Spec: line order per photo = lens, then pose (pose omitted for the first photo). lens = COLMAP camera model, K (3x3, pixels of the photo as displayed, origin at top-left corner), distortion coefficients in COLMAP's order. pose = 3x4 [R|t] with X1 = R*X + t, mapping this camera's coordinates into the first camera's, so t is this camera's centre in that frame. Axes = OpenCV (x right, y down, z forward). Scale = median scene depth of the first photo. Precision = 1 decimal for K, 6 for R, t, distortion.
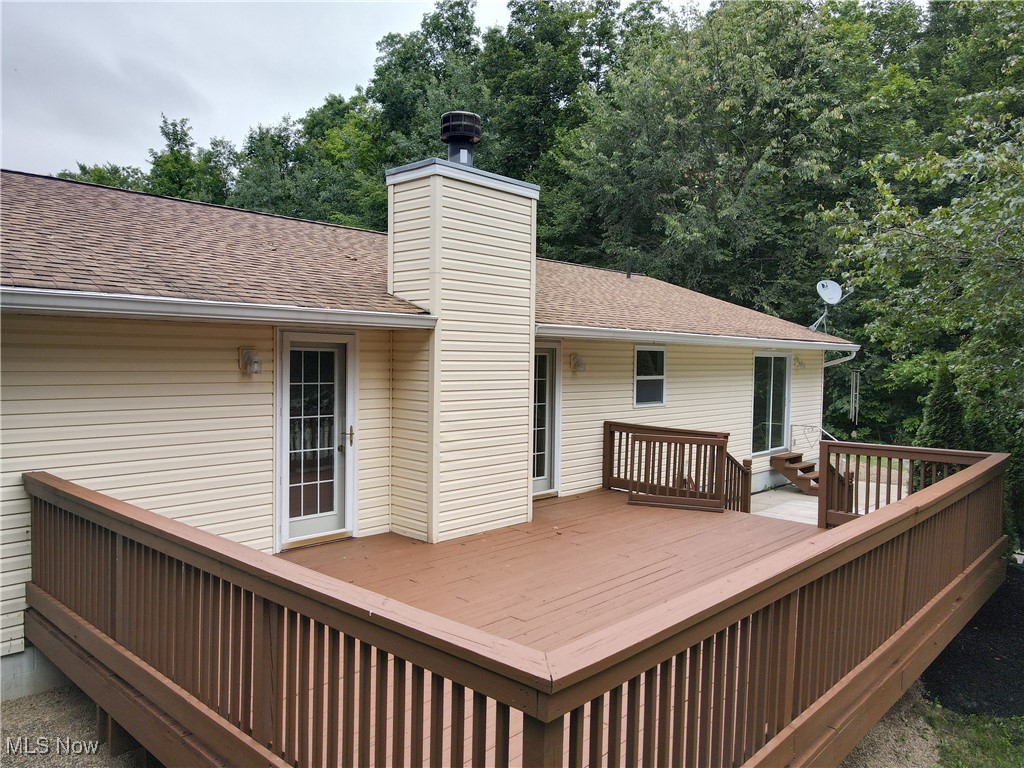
lens RADIAL K [[757.9, 0, 511.2], [0, 757.9, 386.9], [0, 0, 1]] dist [0.006074, -0.006140]
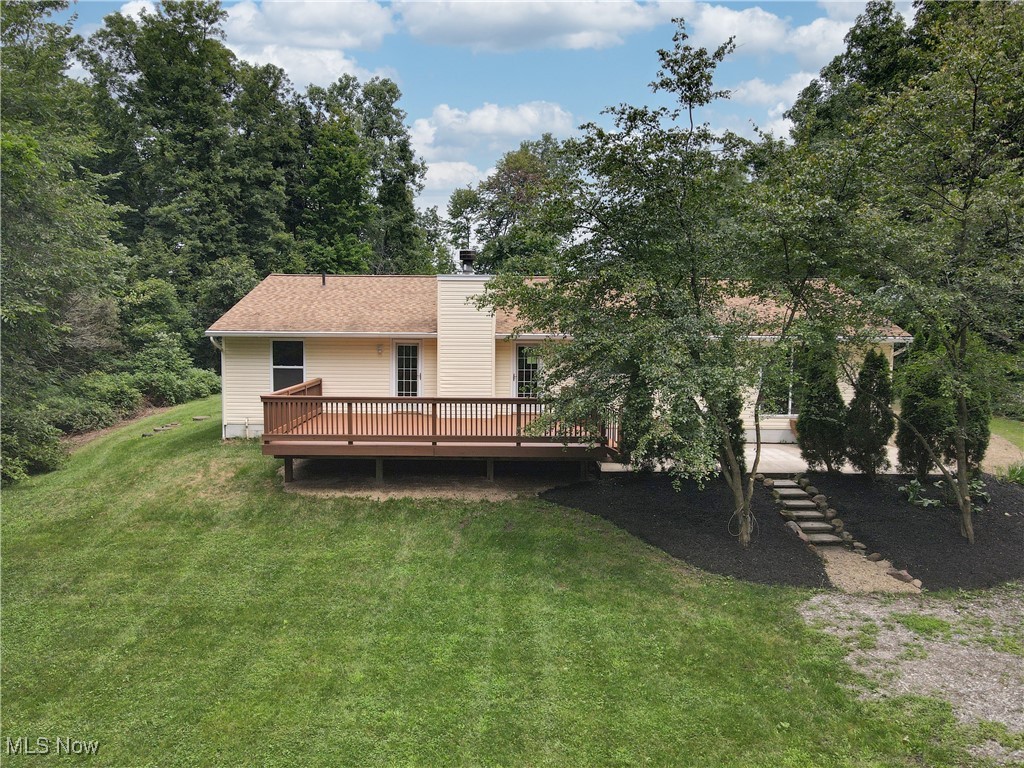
lens RADIAL K [[757.9, 0, 513.9], [0, 757.9, 384.9], [0, 0, 1]] dist [0.006074, -0.006140]
pose [[0.665710, 0.054235, -0.744237, 2.001876], [-0.027511, 0.998461, 0.048153, -0.045420], [0.745703, -0.011581, 0.666178, -0.564581]]
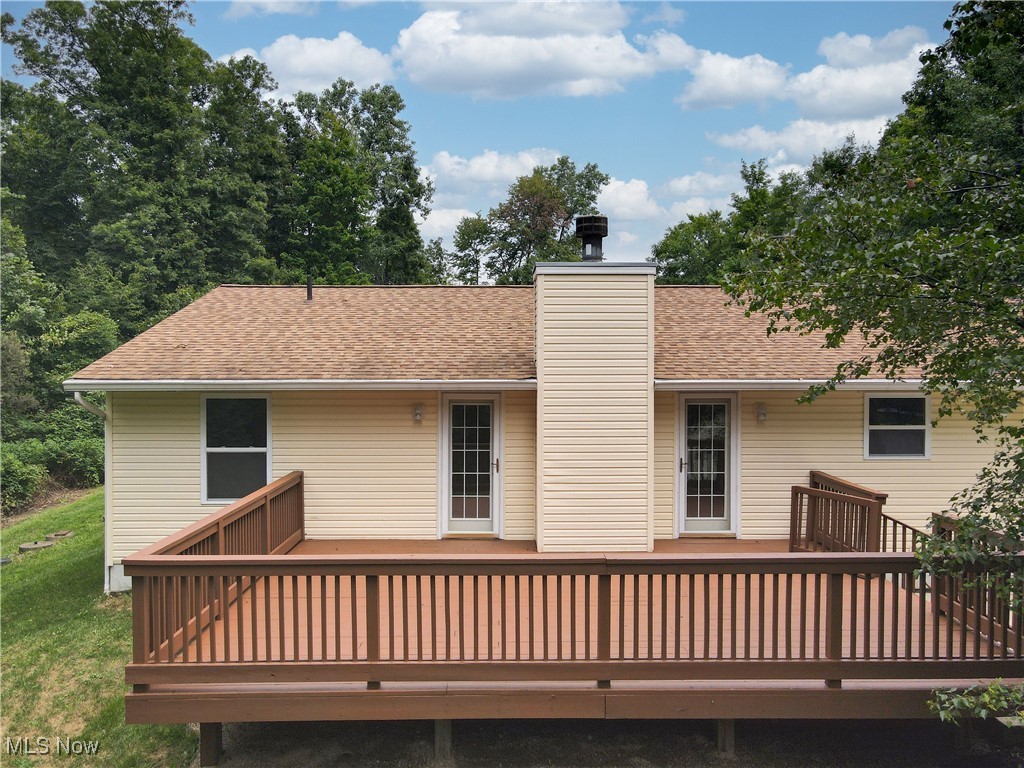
lens RADIAL K [[757.9, 0, 515.3], [0, 757.9, 384.3], [0, 0, 1]] dist [0.006074, -0.006140]
pose [[0.675905, 0.002160, -0.736986, 0.818258], [-0.017282, 0.999767, -0.012919, -0.066228], [0.736786, 0.021469, 0.675785, 0.070590]]
